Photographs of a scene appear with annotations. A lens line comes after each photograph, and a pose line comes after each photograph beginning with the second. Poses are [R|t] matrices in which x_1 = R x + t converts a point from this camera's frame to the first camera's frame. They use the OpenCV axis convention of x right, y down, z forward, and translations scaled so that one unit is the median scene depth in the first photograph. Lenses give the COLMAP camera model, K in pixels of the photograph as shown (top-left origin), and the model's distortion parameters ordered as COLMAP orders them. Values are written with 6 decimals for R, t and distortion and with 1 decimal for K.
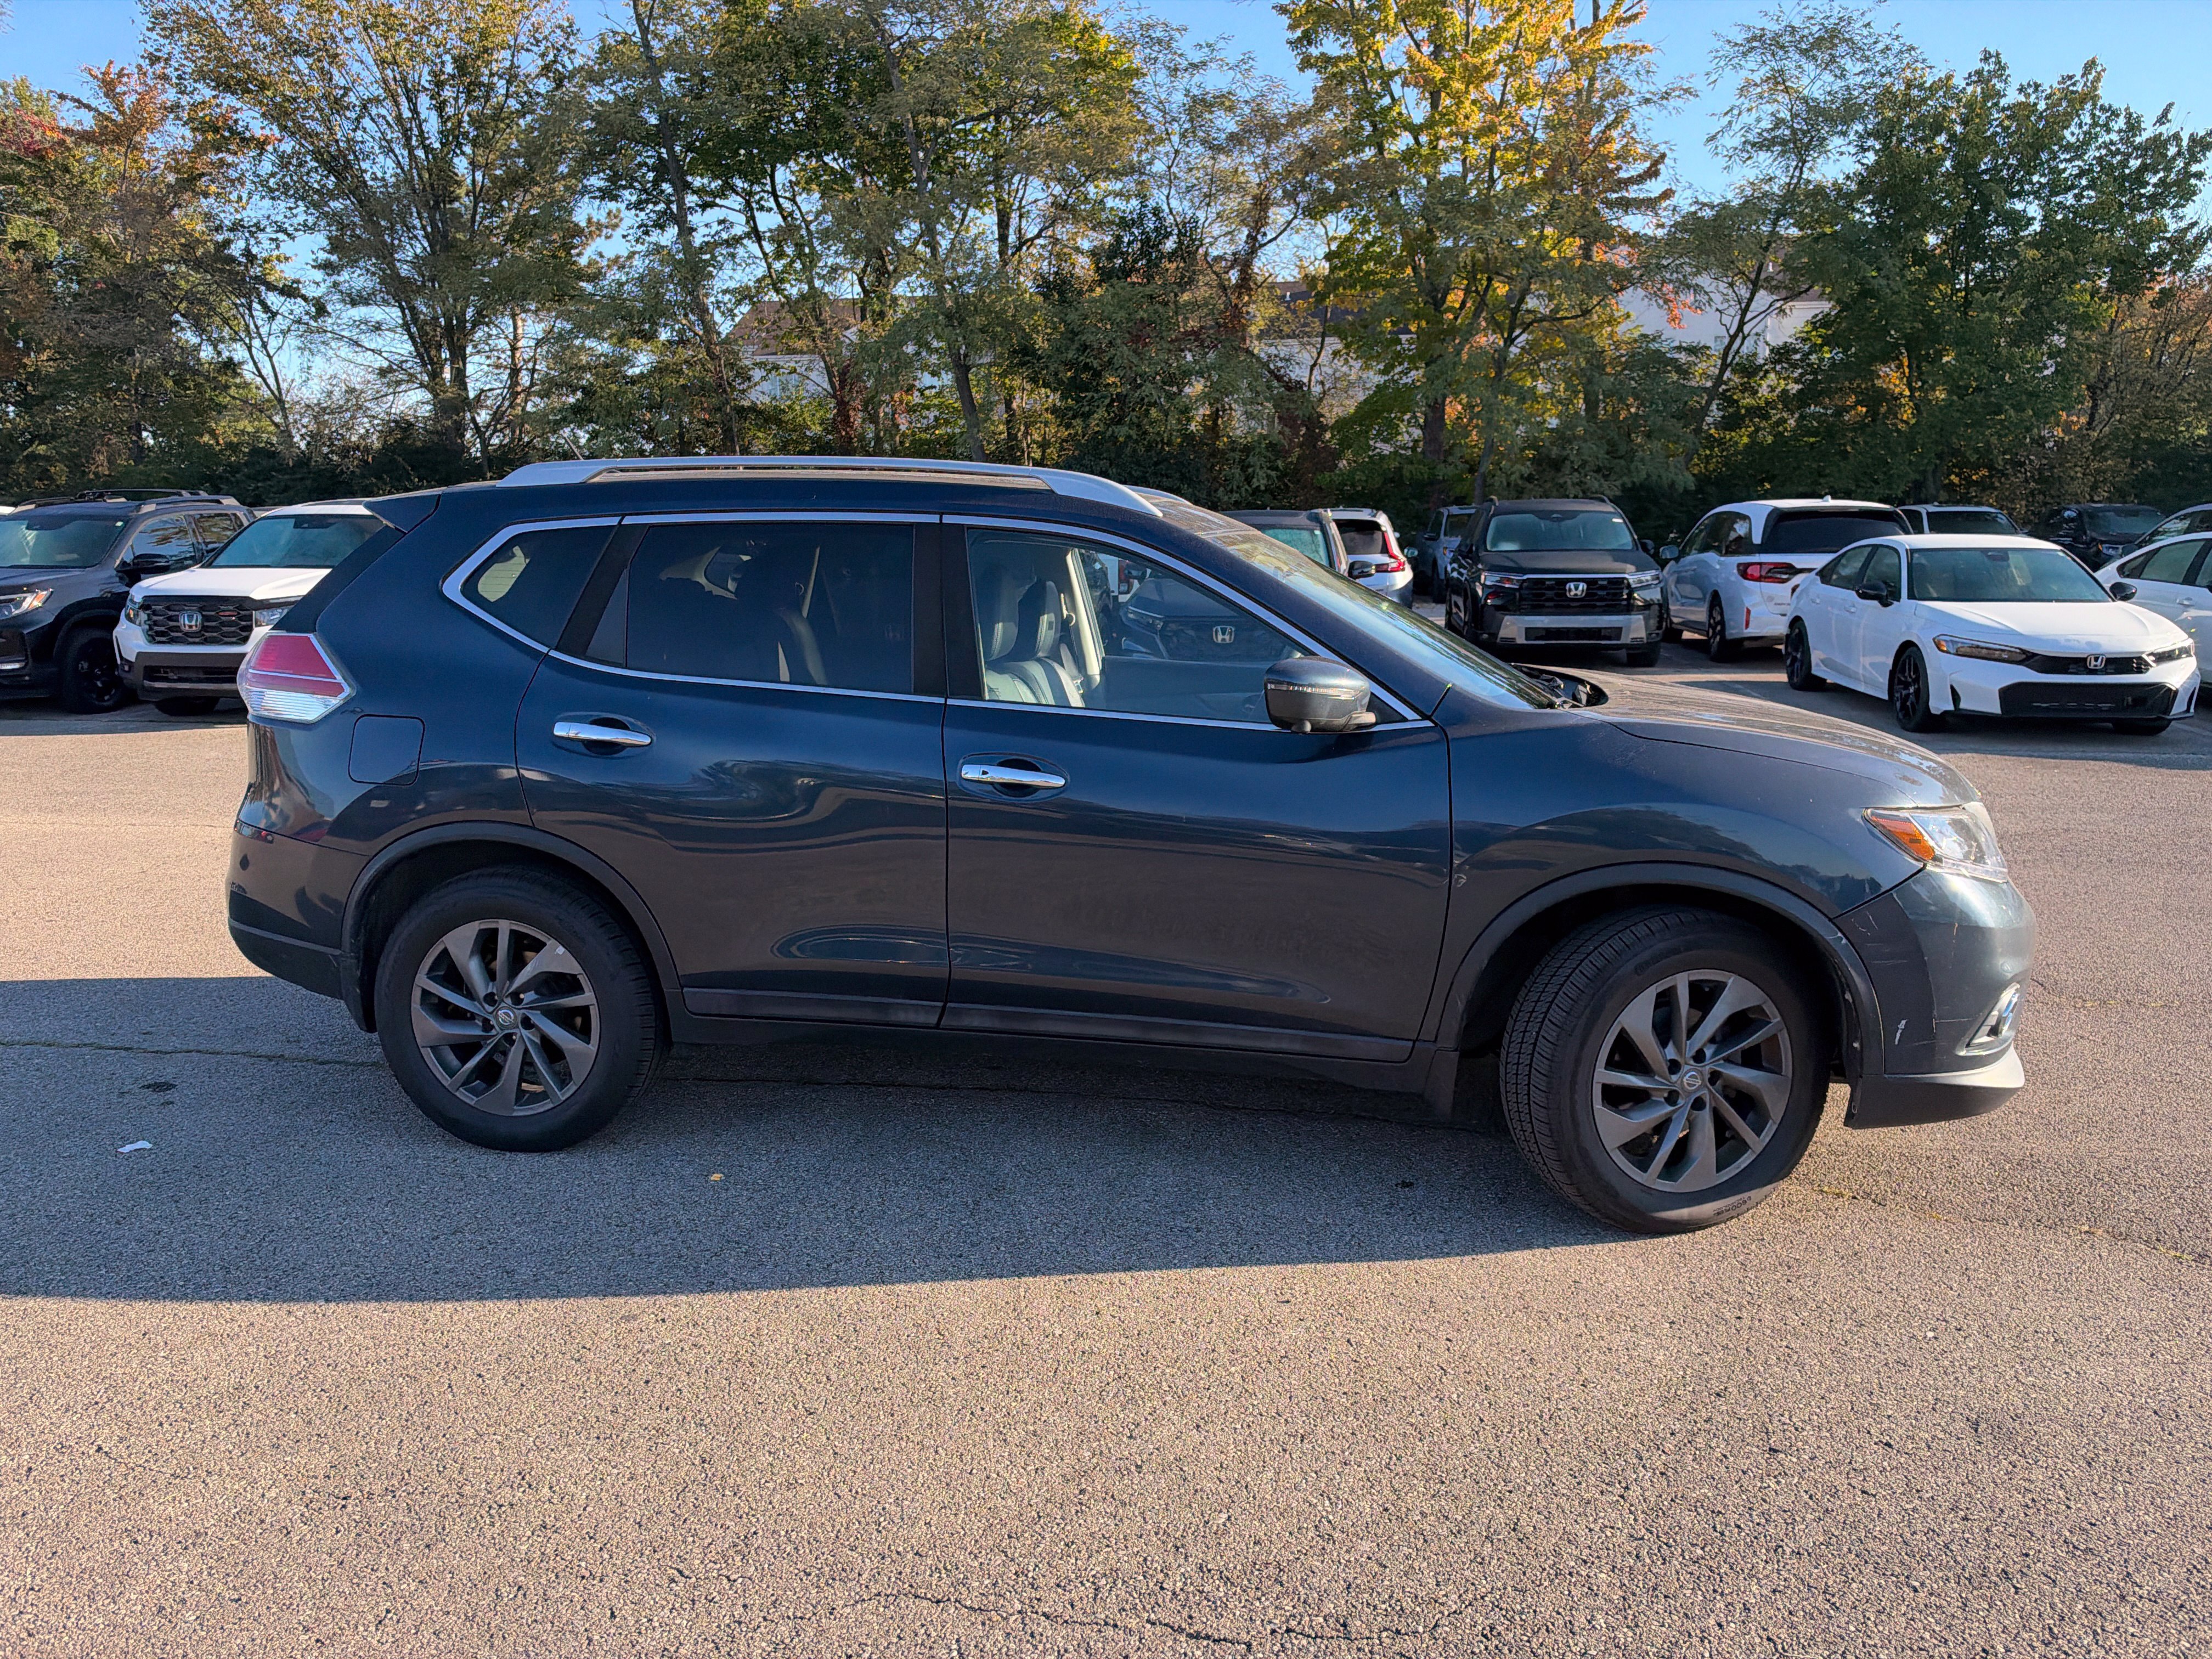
lens RADIAL K [[1616.3, 0, 1119.5], [0, 1616.3, 837.6], [0, 0, 1]] dist [-0.001760, -0.017031]
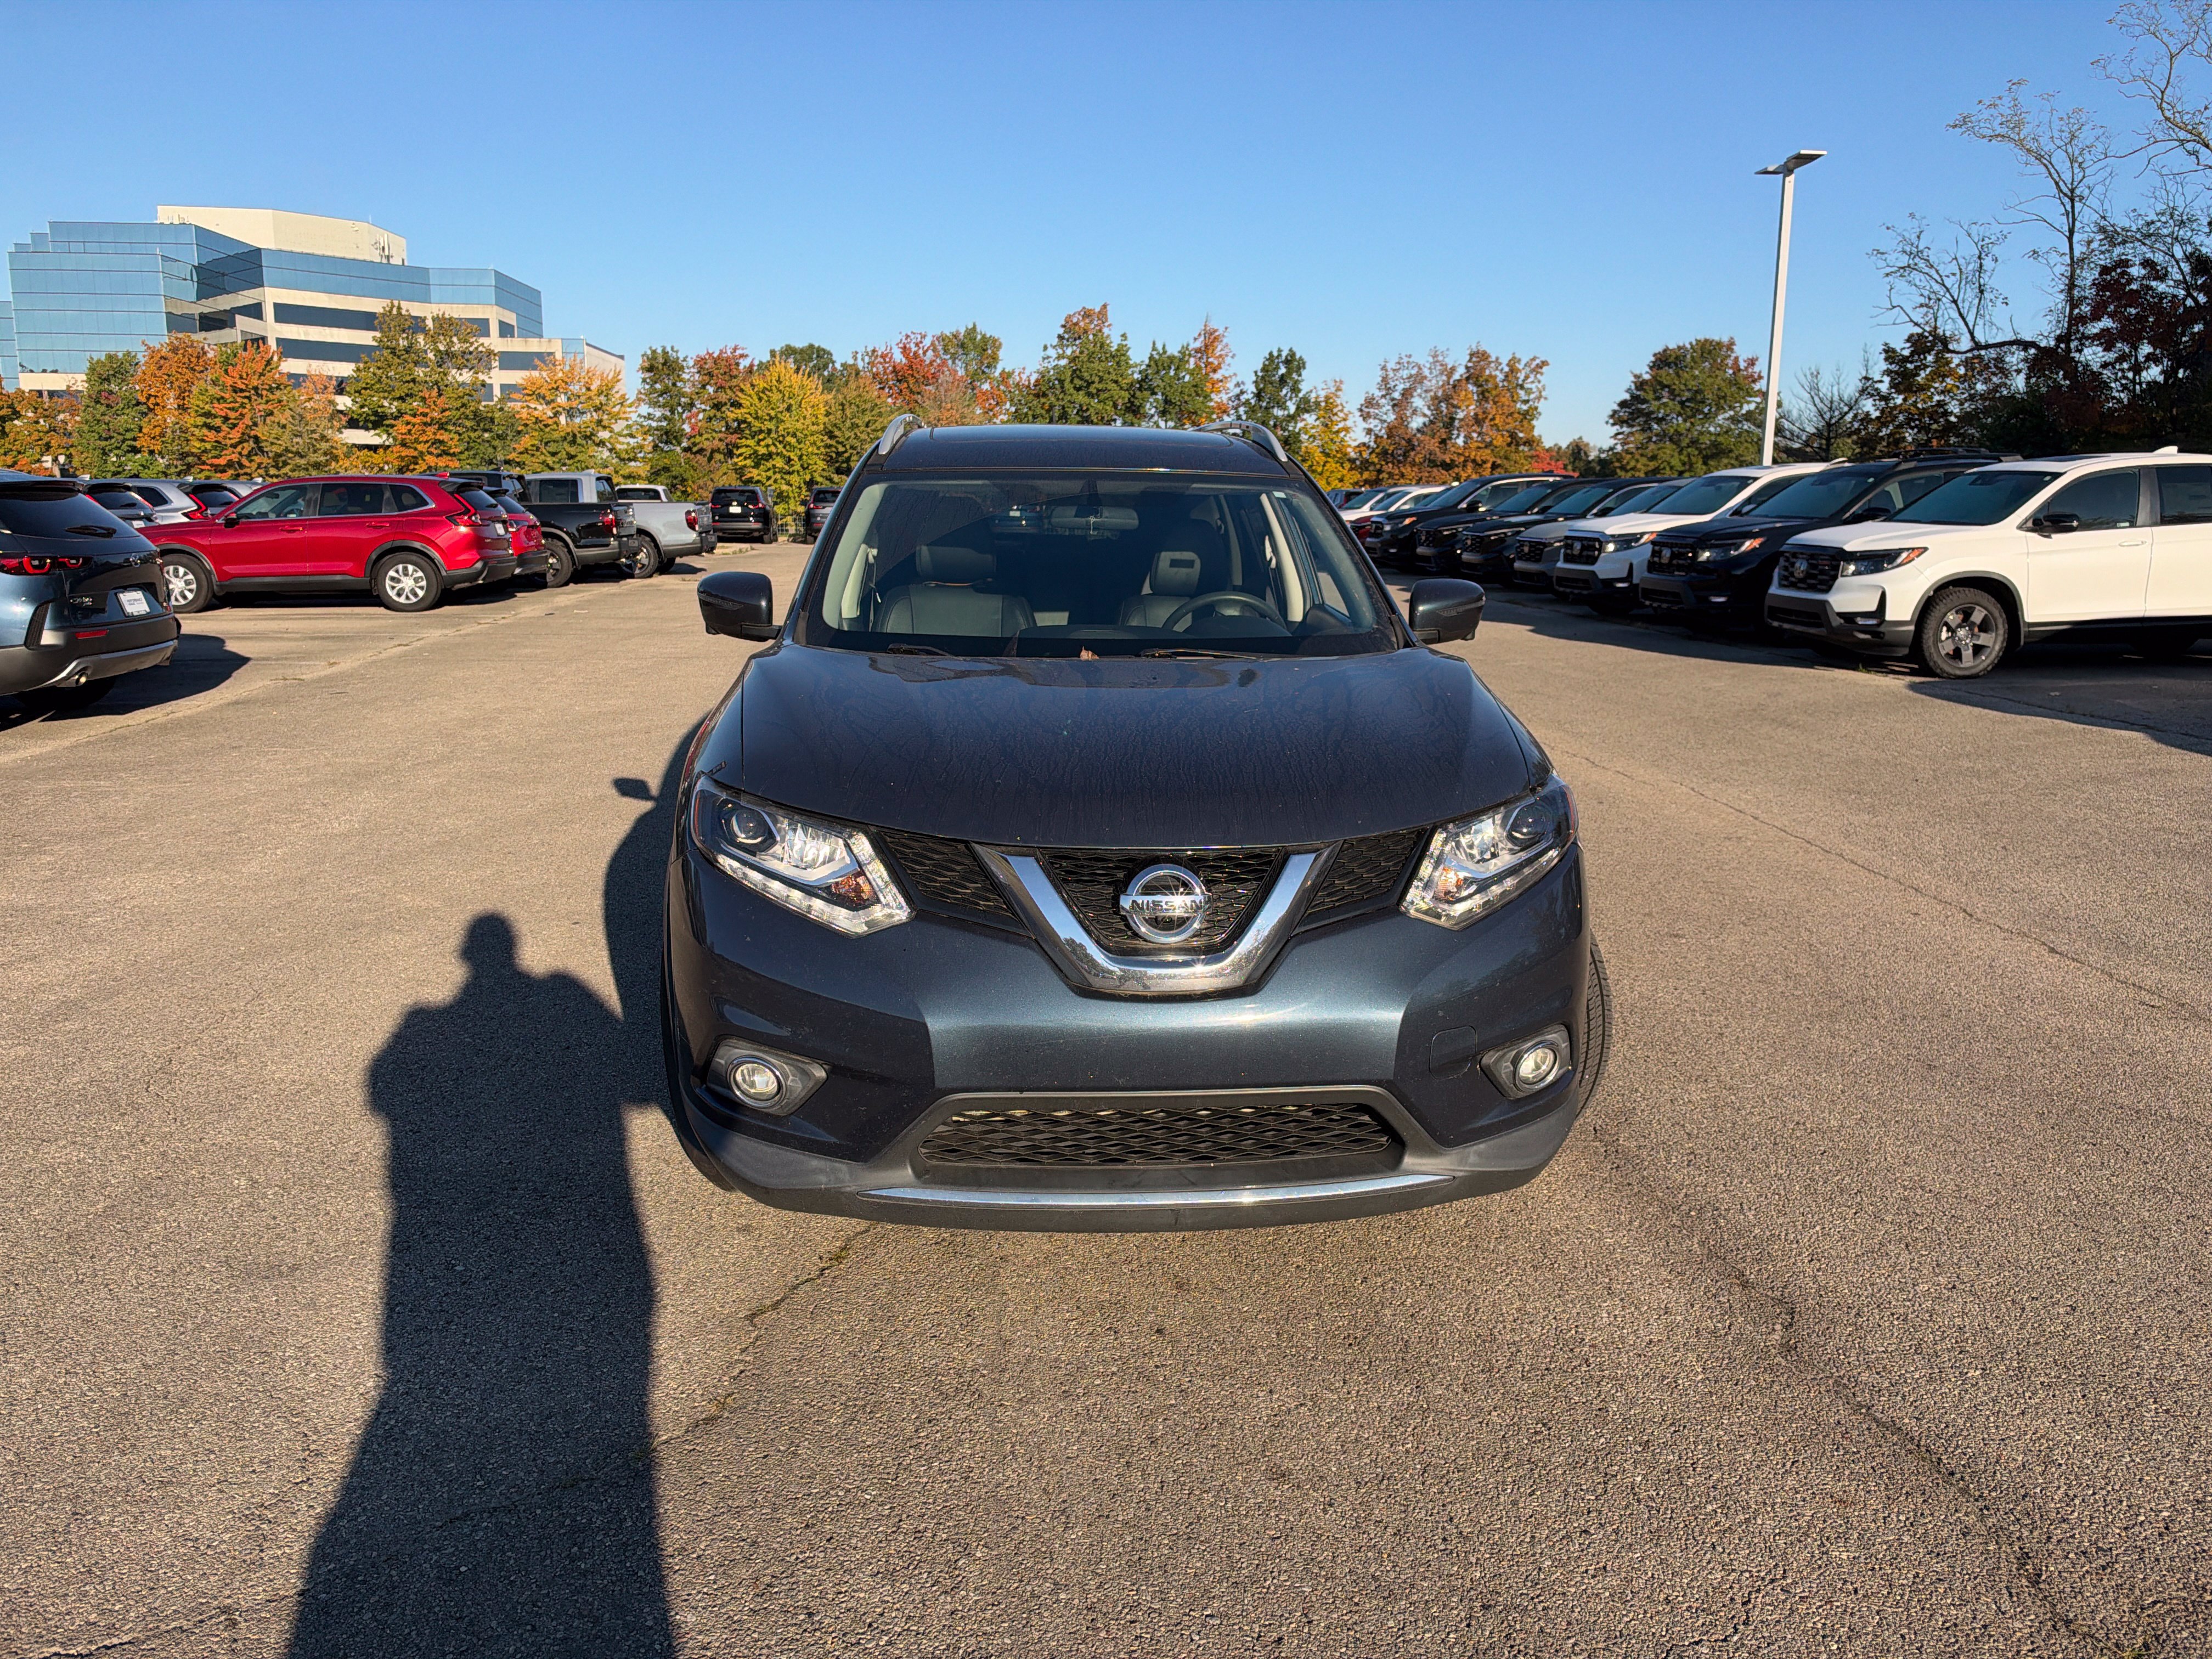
lens RADIAL K [[1616.3, 0, 1072.6], [0, 1616.3, 792.2], [0, 0, 1]] dist [-0.001760, -0.017031]
pose [[0.236453, 0.178596, -0.955088, 0.284911], [-0.183292, 0.973513, 0.136663, -0.032780], [0.954198, 0.142746, 0.262926, 0.187206]]
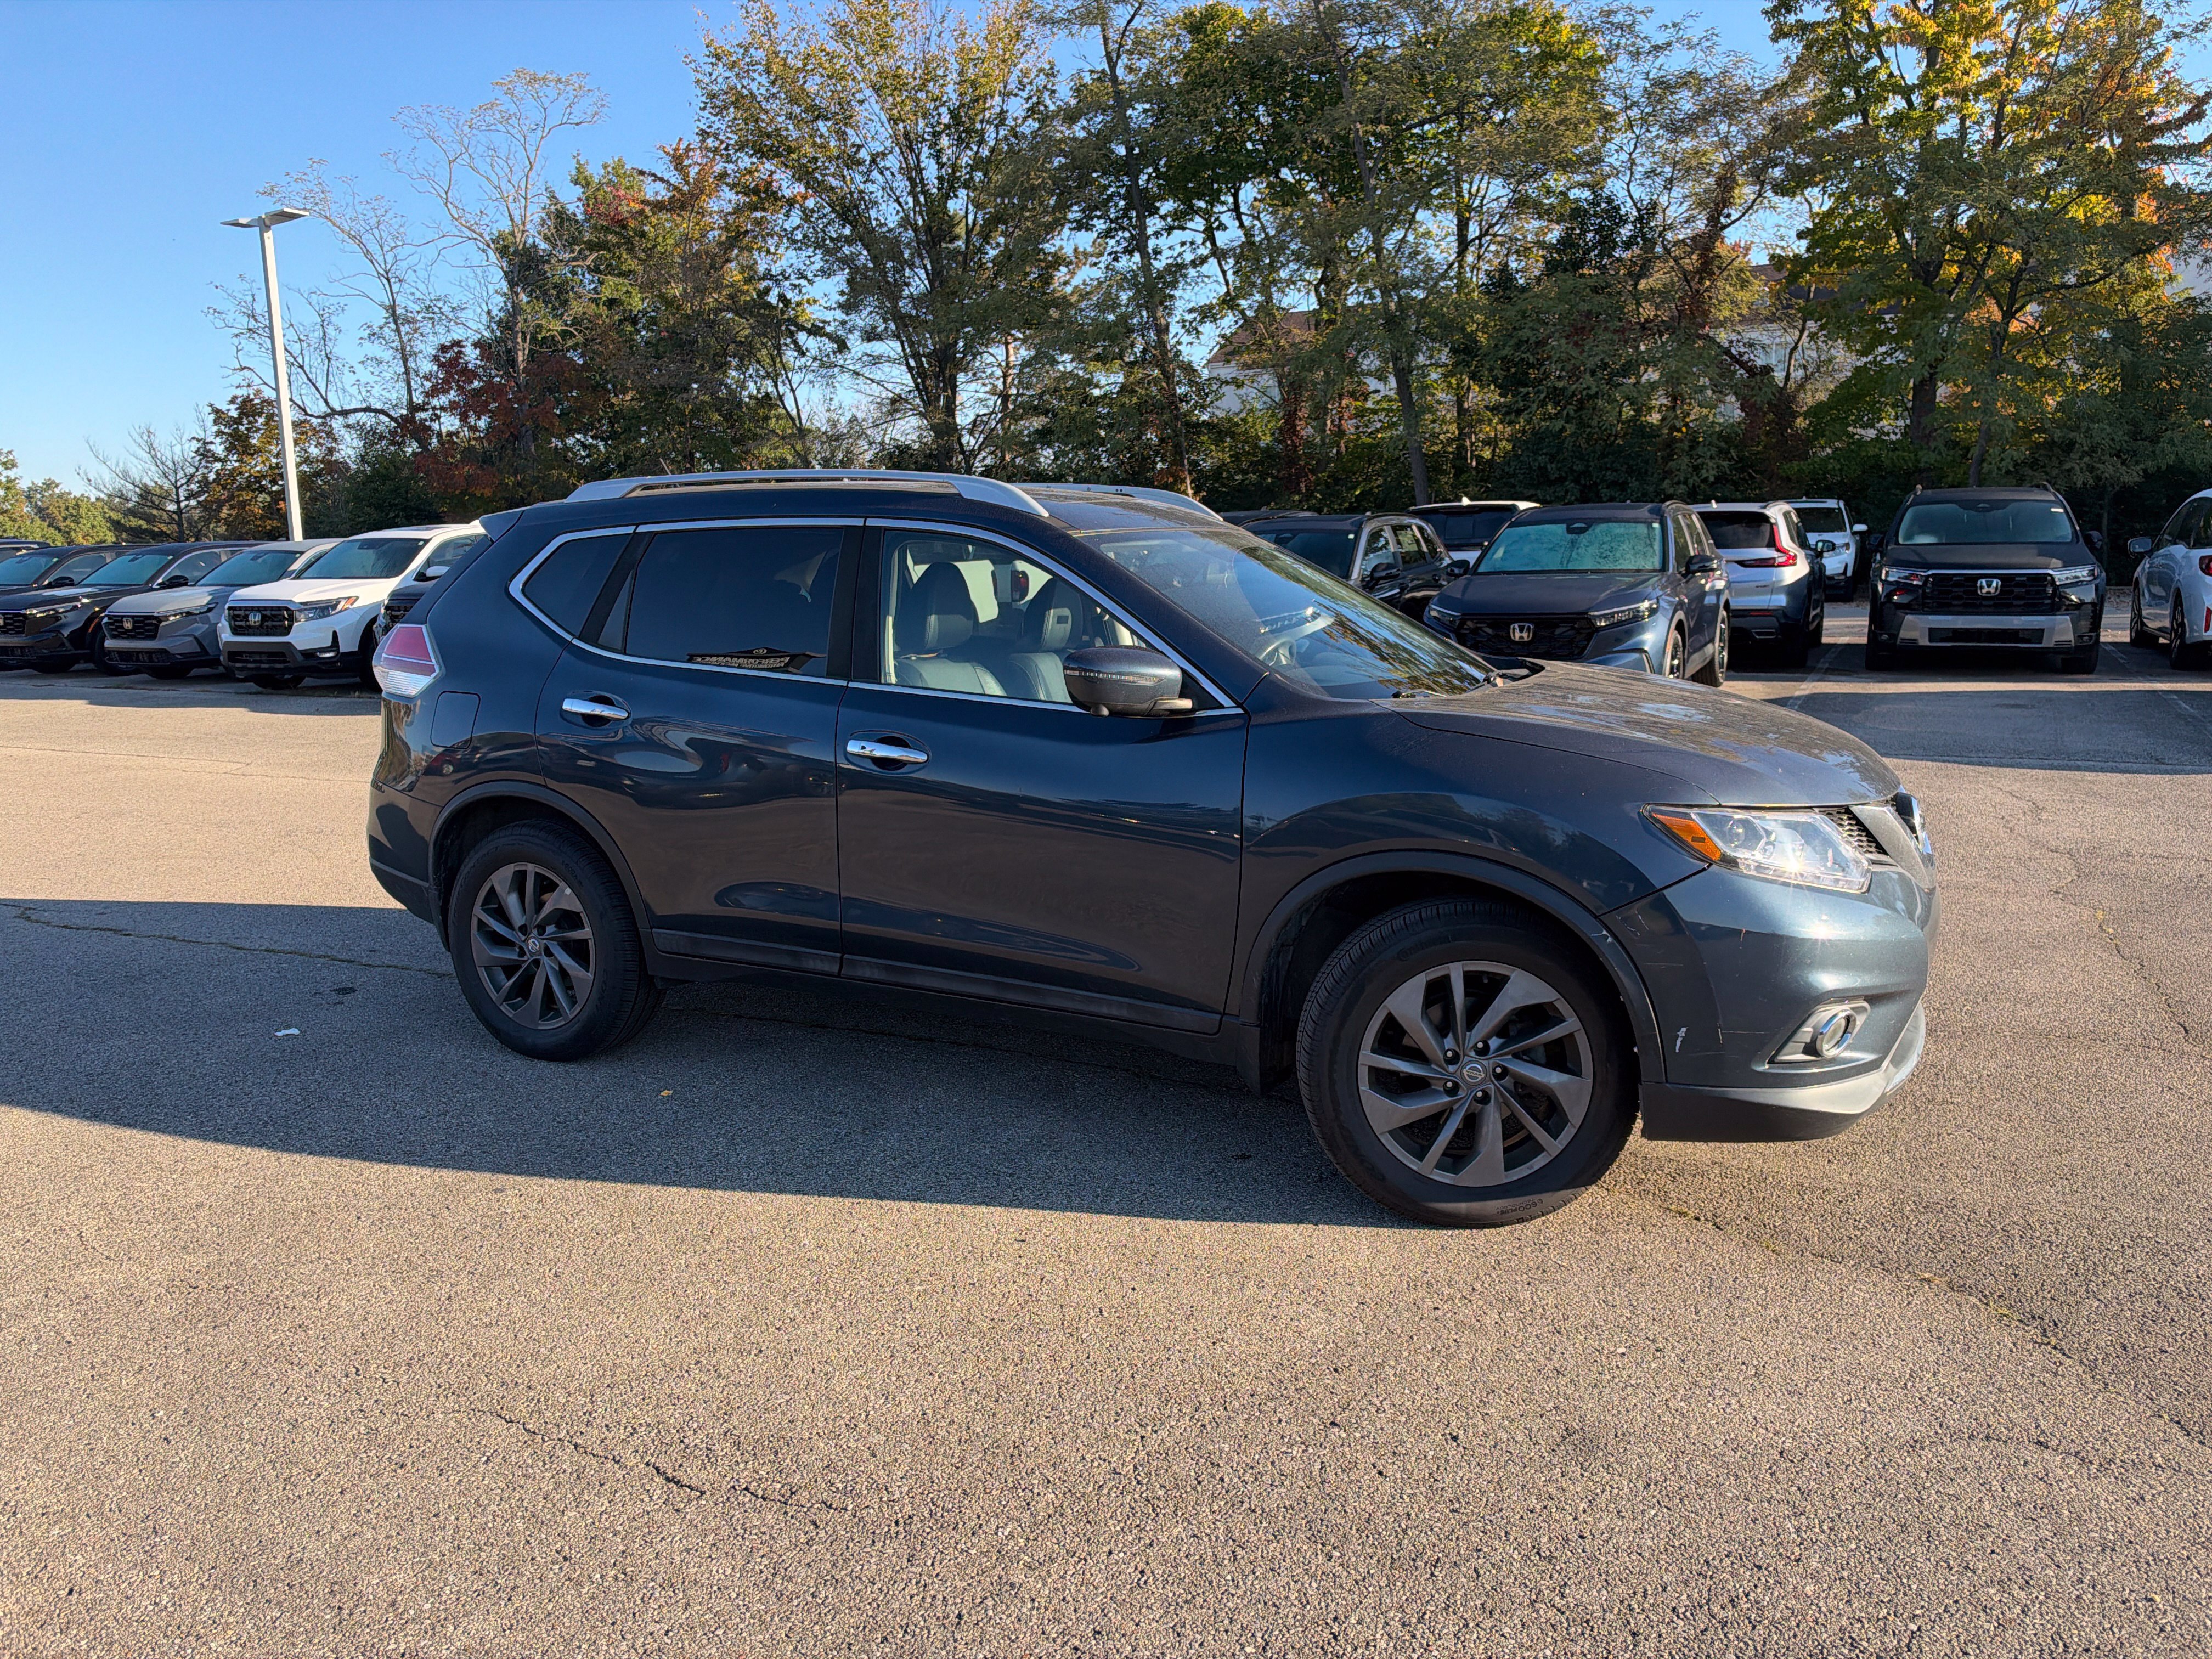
lens RADIAL K [[1616.3, 0, 1116.5], [0, 1616.3, 813.4], [0, 0, 1]] dist [-0.001760, -0.017031]
pose [[0.952774, 0.034651, -0.301697, 0.091906], [-0.039853, 0.999144, -0.011104, 0.002275], [0.301054, 0.022603, 0.953339, -0.002621]]
